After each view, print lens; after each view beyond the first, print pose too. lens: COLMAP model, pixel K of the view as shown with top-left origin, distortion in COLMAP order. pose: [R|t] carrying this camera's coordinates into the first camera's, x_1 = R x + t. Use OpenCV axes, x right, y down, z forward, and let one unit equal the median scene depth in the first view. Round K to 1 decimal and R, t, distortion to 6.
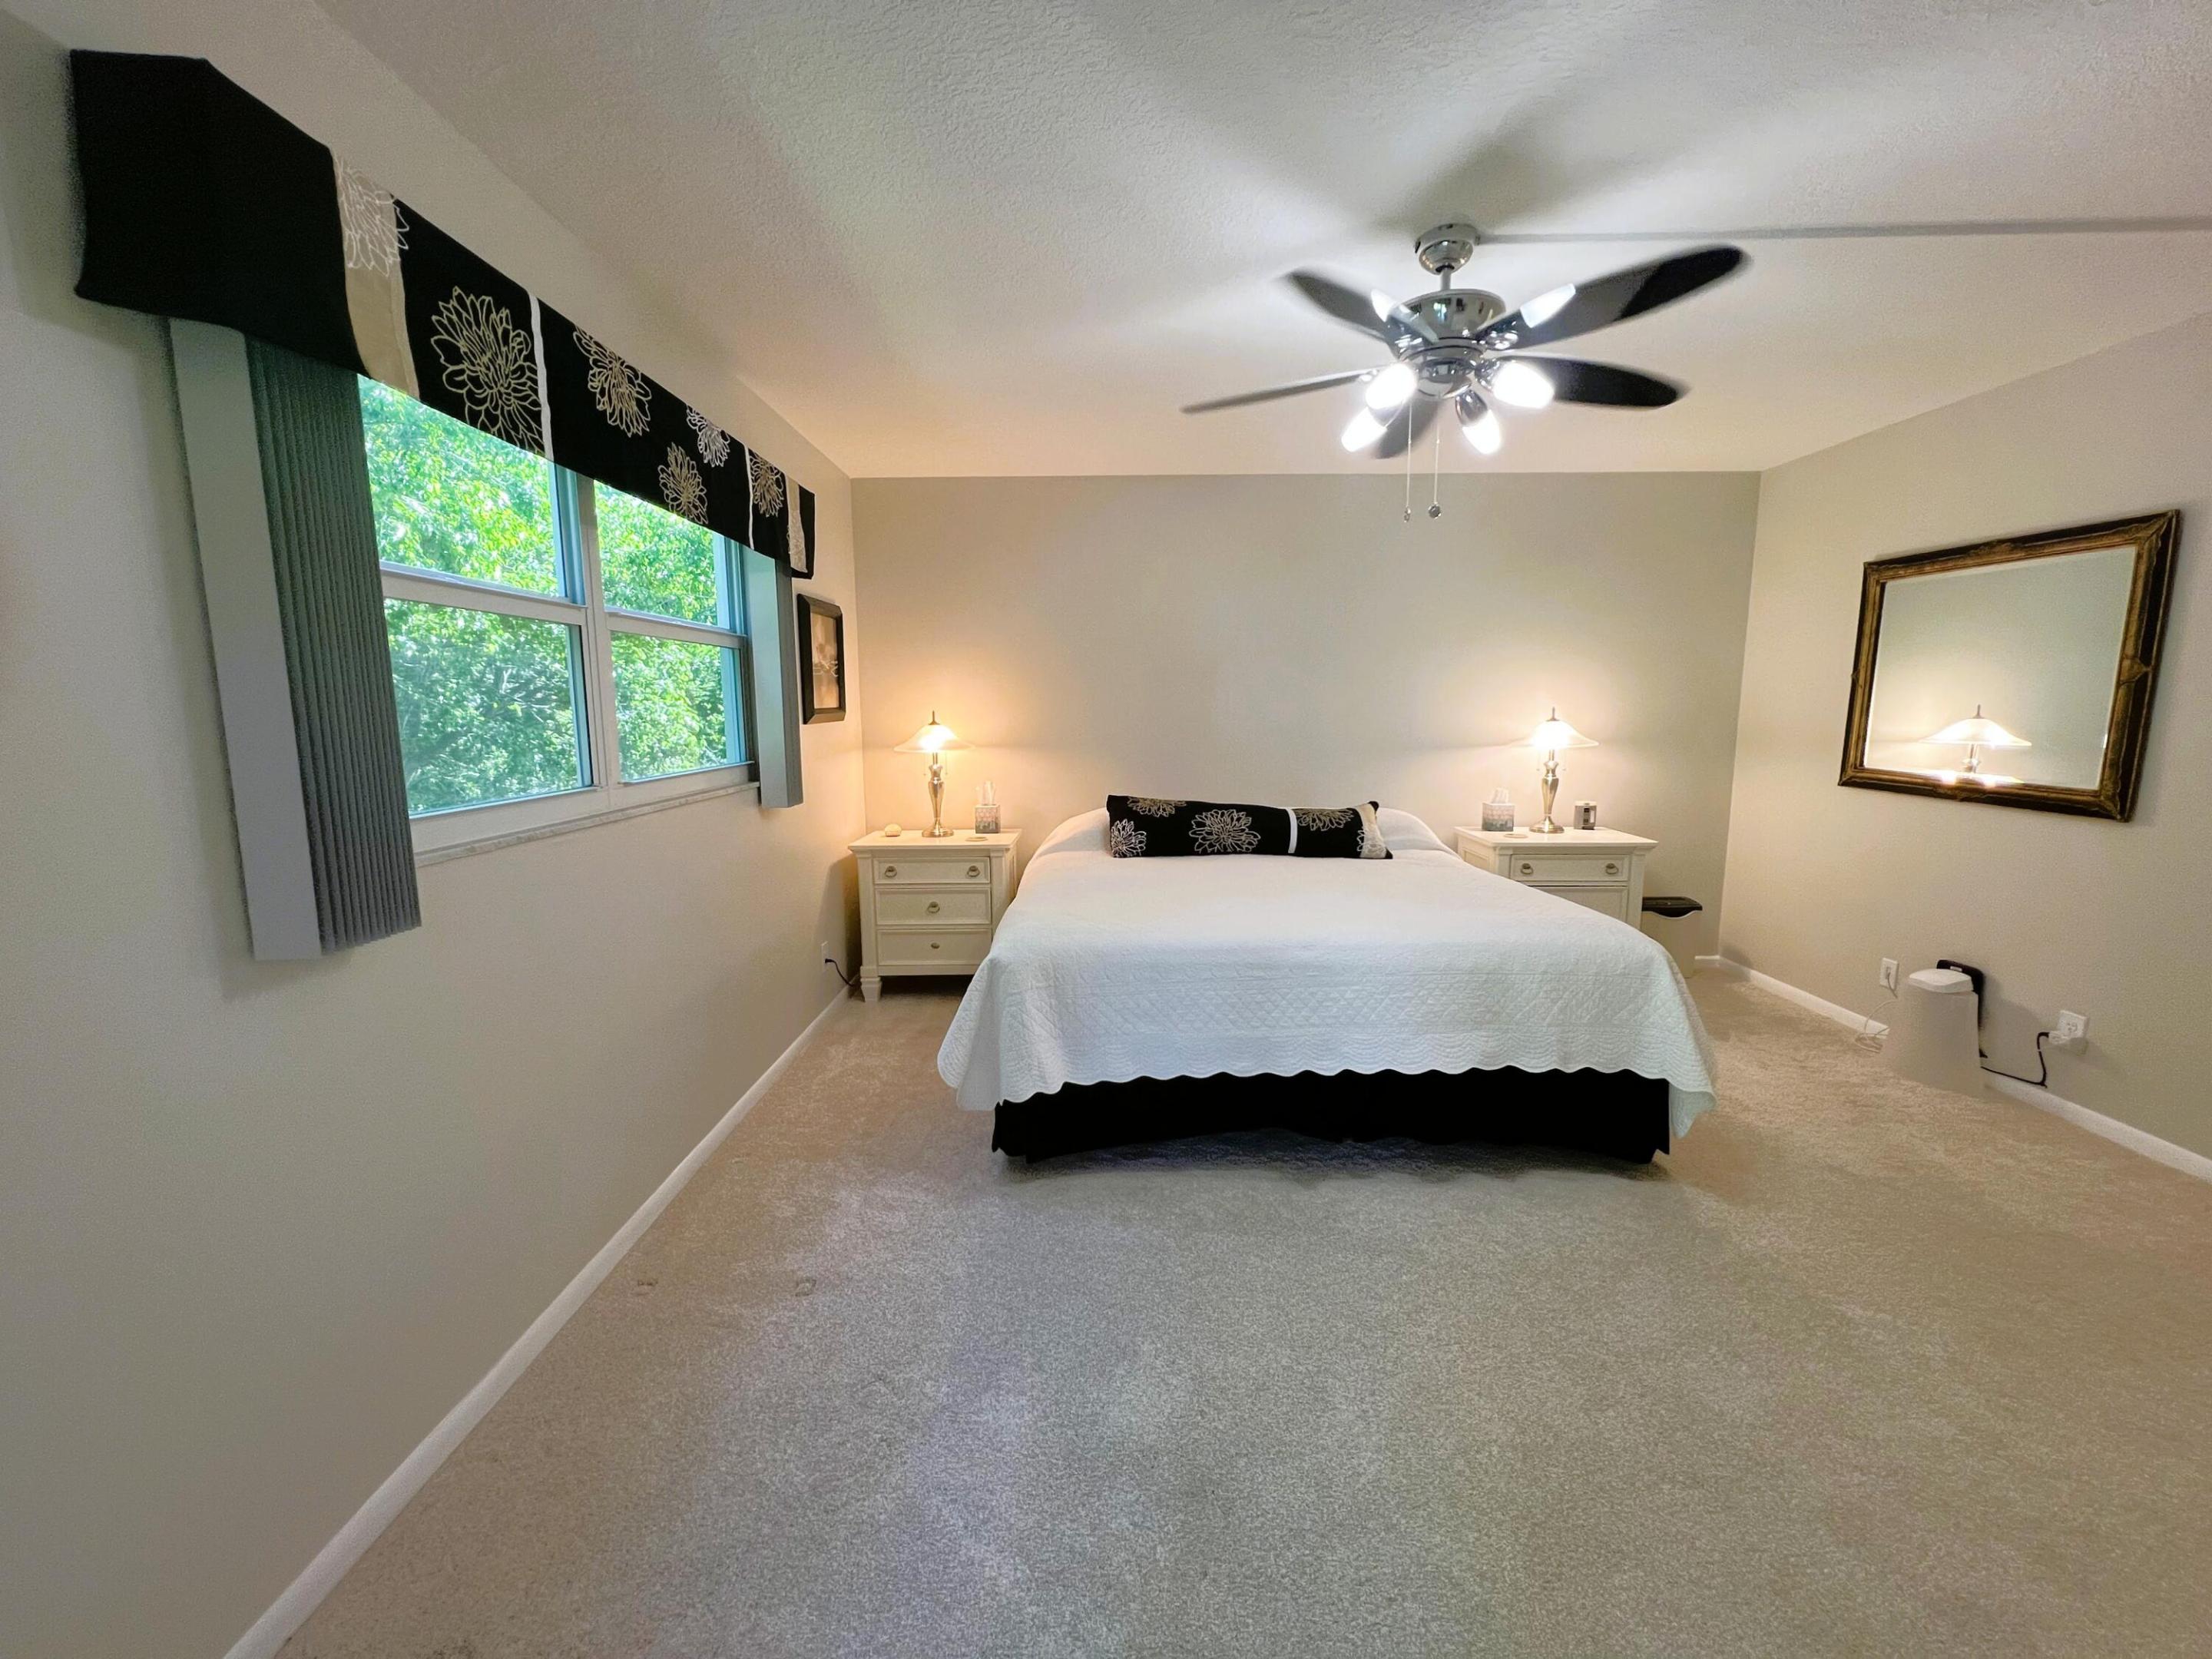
lens RADIAL K [[895.6, 0, 1056.8], [0, 895.6, 830.4], [0, 0, 1]] dist [0.003276, 0.000023]
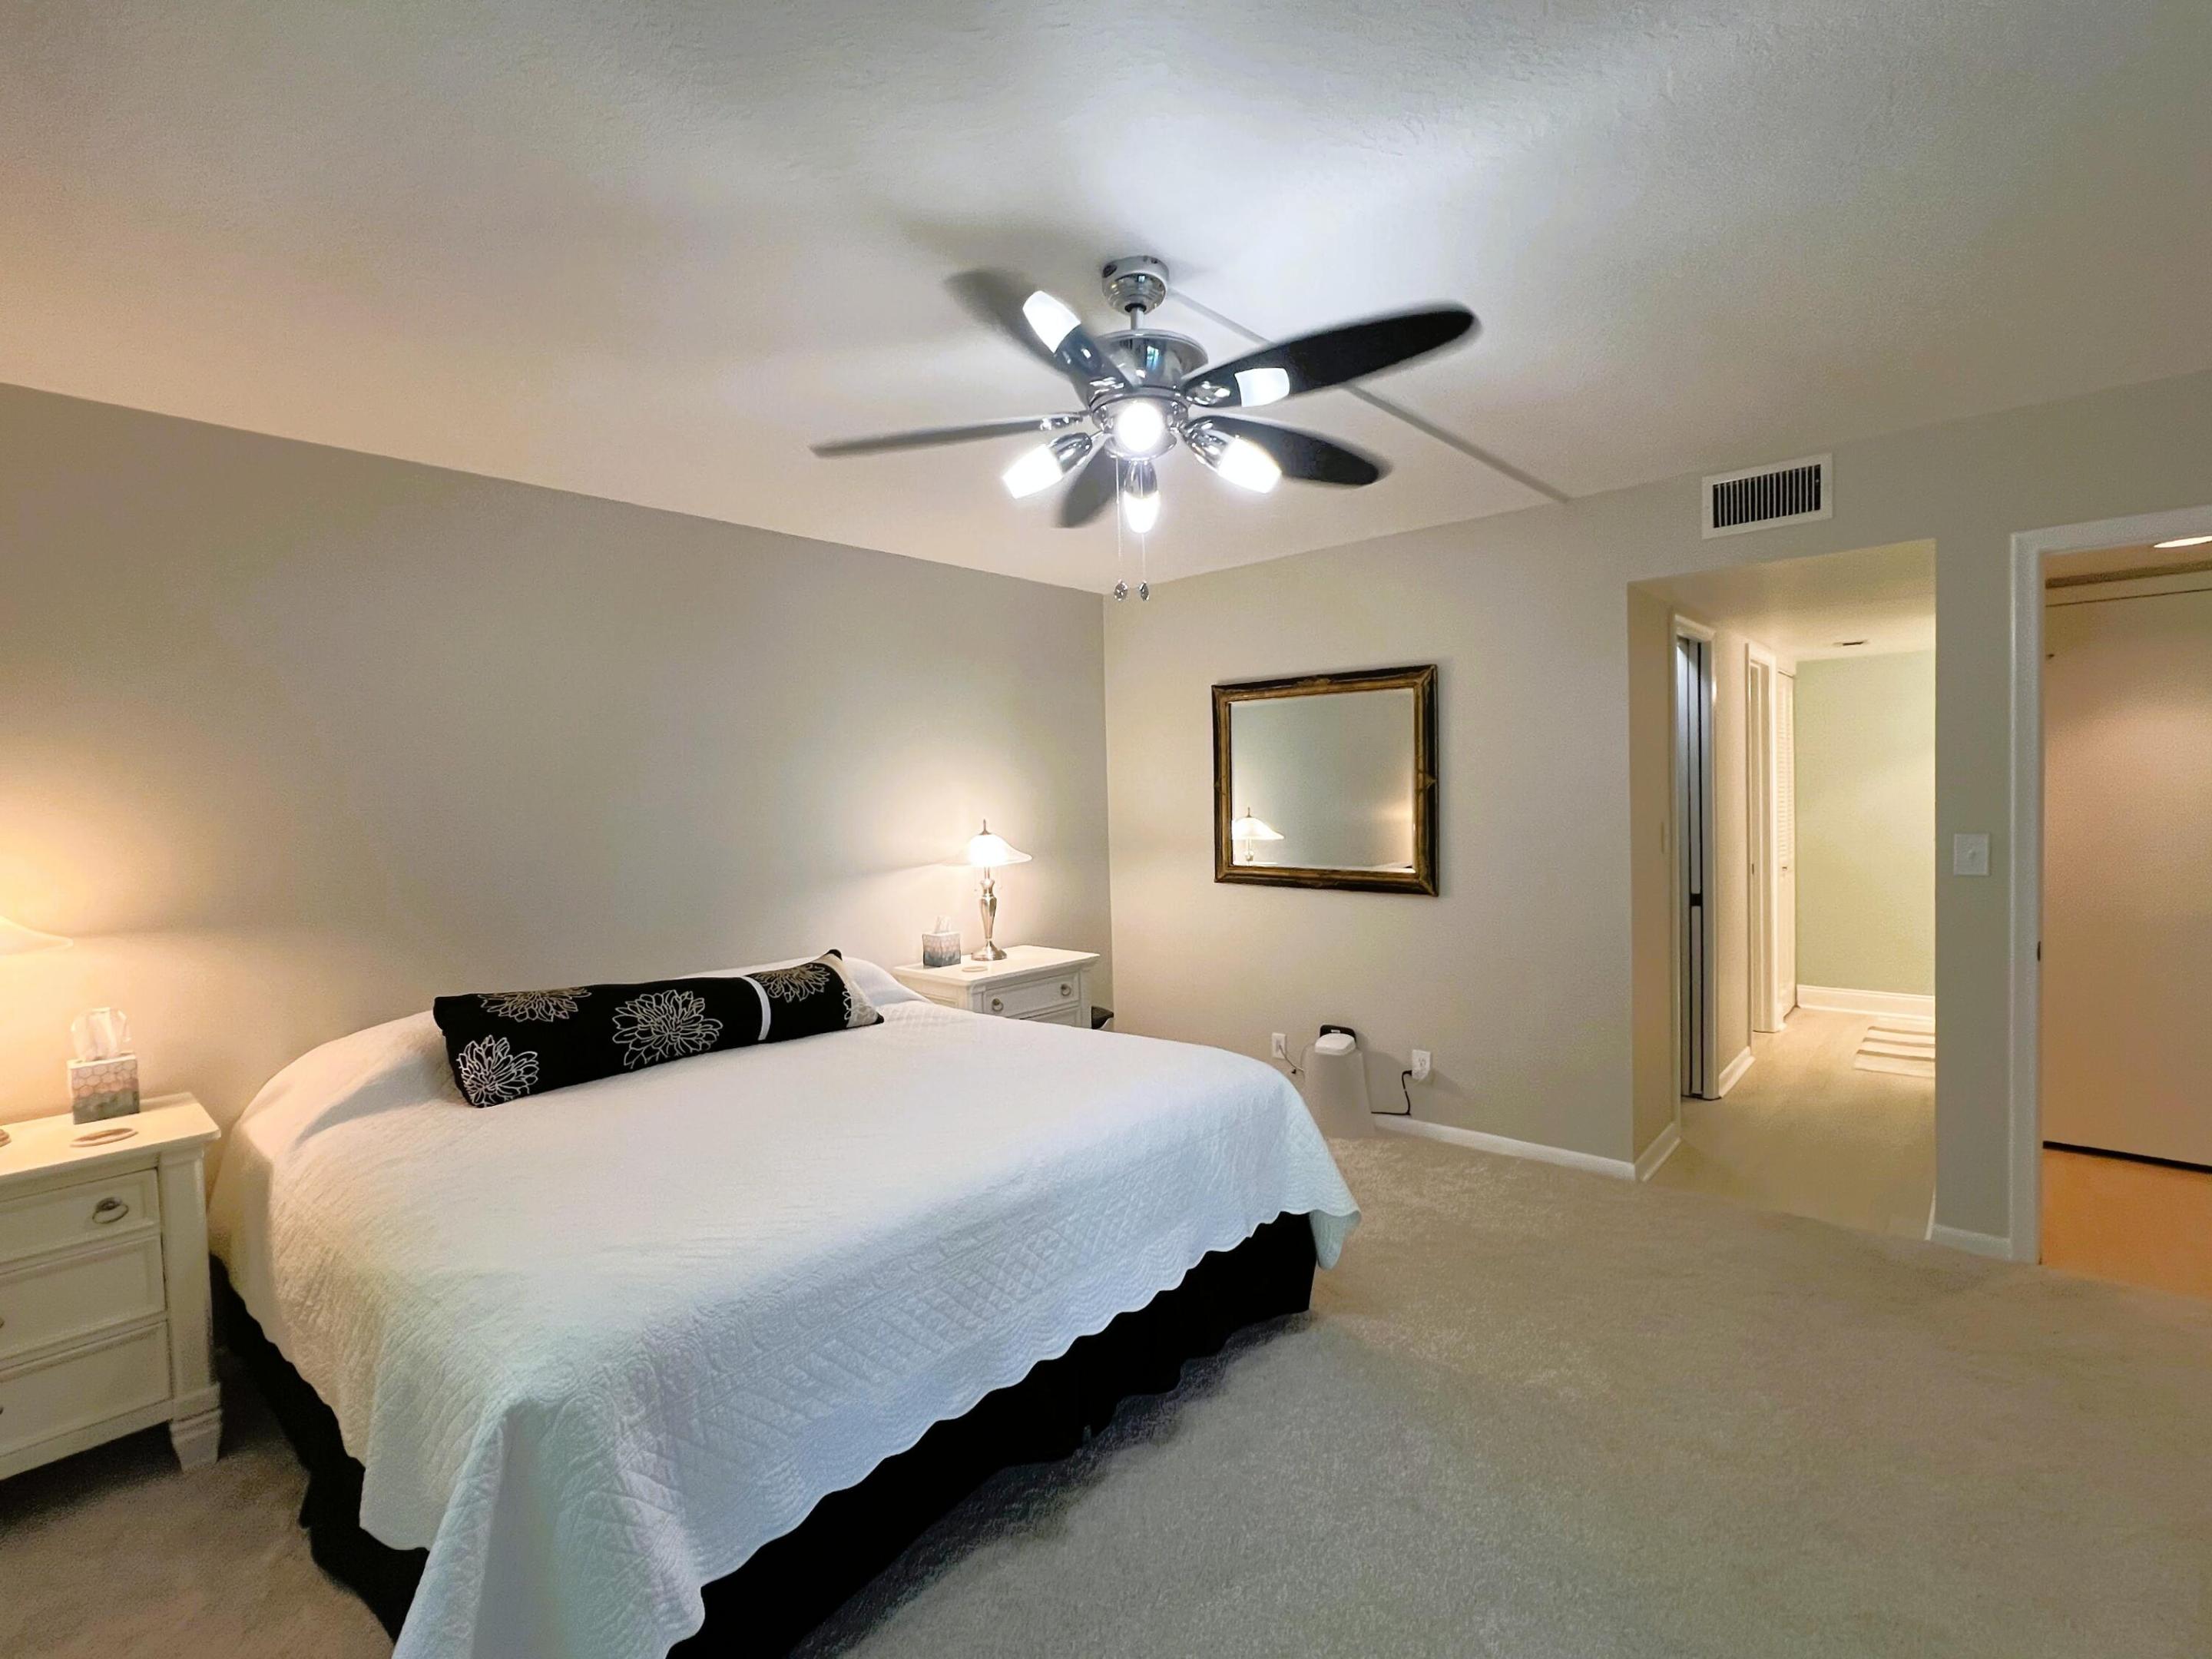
lens RADIAL K [[1054.7, 0, 1100.9], [0, 1054.7, 829.7], [0, 0, 1]] dist [-0.002944, 0.001017]
pose [[0.635806, -0.038967, 0.770865, -0.245779], [0.131811, 0.989536, -0.058696, -0.067243], [-0.760511, 0.138928, 0.634289, 0.332631]]
